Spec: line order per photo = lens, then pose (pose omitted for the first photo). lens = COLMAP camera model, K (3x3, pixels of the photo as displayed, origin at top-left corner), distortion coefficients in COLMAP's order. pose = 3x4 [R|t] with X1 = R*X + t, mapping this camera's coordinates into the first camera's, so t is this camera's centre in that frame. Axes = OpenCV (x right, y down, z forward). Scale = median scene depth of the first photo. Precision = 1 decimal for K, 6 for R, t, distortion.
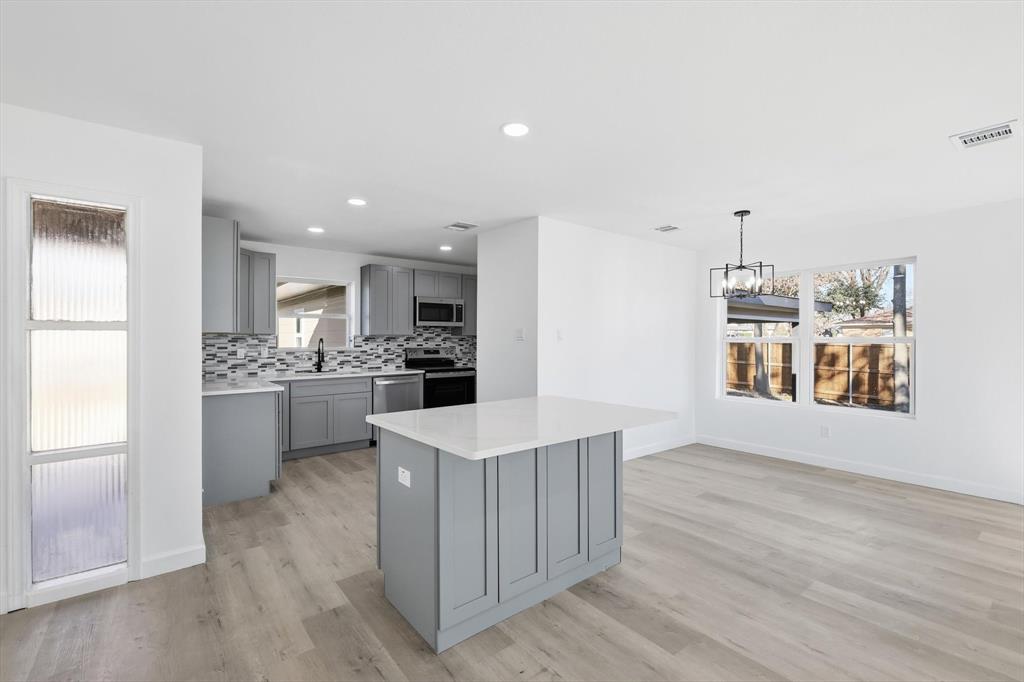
lens RADIAL K [[449.7, 0, 512.7], [0, 449.7, 340.8], [0, 0, 1]] dist [-0.000385, -0.000108]
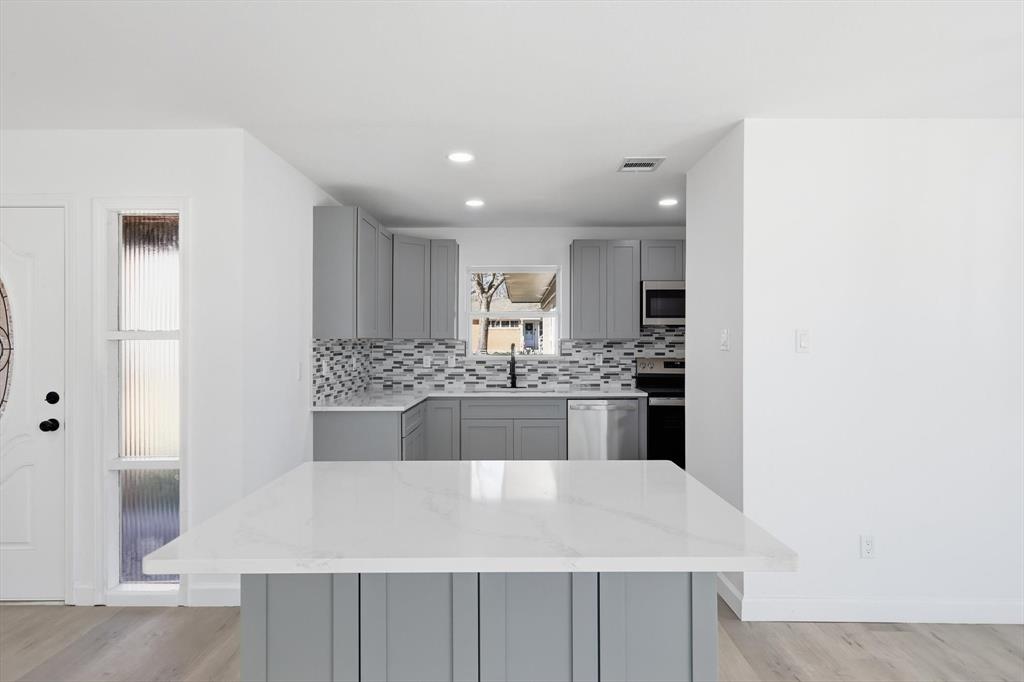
lens RADIAL K [[606.4, 0, 512.3], [0, 606.4, 340.9], [0, 0, 1]] dist [0.000243, 0.000927]
pose [[0.777542, 0.001928, -0.628828, 0.222200], [-0.002593, 0.999997, -0.000141, -0.010155], [0.628825, 0.001740, 0.777545, 0.201253]]
